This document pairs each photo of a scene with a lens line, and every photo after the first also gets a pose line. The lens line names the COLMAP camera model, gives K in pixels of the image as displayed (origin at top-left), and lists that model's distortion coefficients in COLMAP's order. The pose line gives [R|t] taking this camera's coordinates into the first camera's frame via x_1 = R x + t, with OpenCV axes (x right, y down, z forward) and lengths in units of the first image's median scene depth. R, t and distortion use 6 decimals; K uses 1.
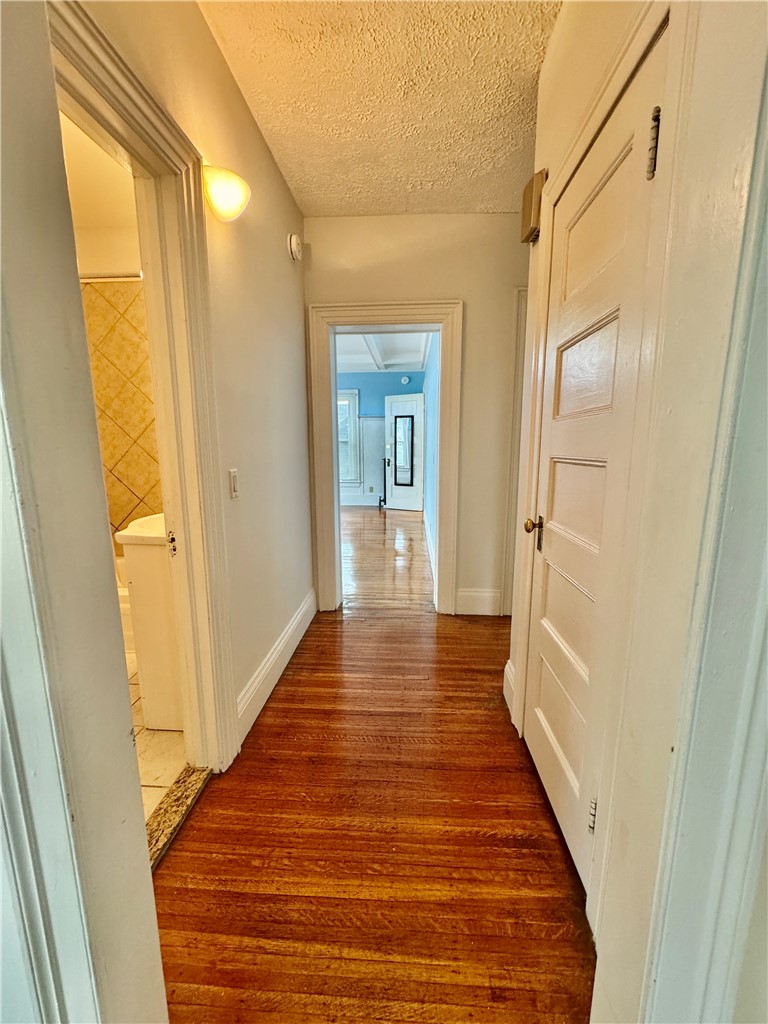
lens RADIAL K [[409.5, 0, 385.7], [0, 409.5, 515.7], [0, 0, 1]] dist [-0.000756, 0.000716]
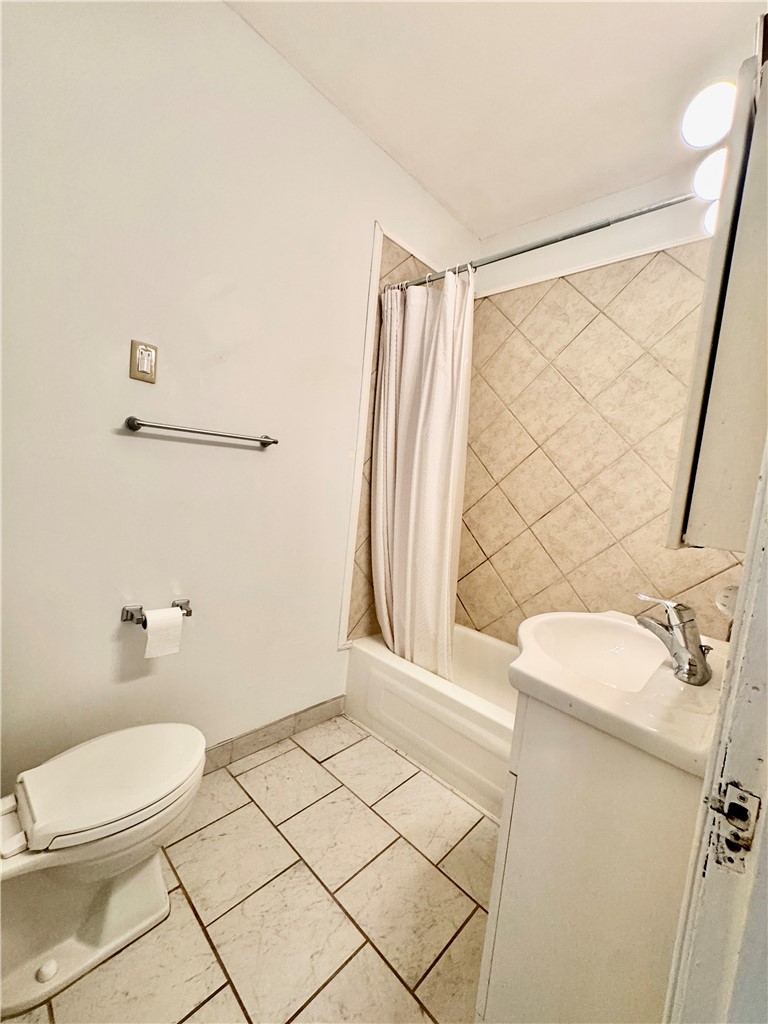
lens RADIAL K [[409.5, 0, 384.2], [0, 409.5, 511.3], [0, 0, 1]] dist [-0.000756, 0.000716]
pose [[0.755219, 0.126077, -0.643233, -0.270455], [-0.212486, 0.975424, -0.058291, -0.039449], [0.620076, 0.180700, 0.763449, 0.286093]]
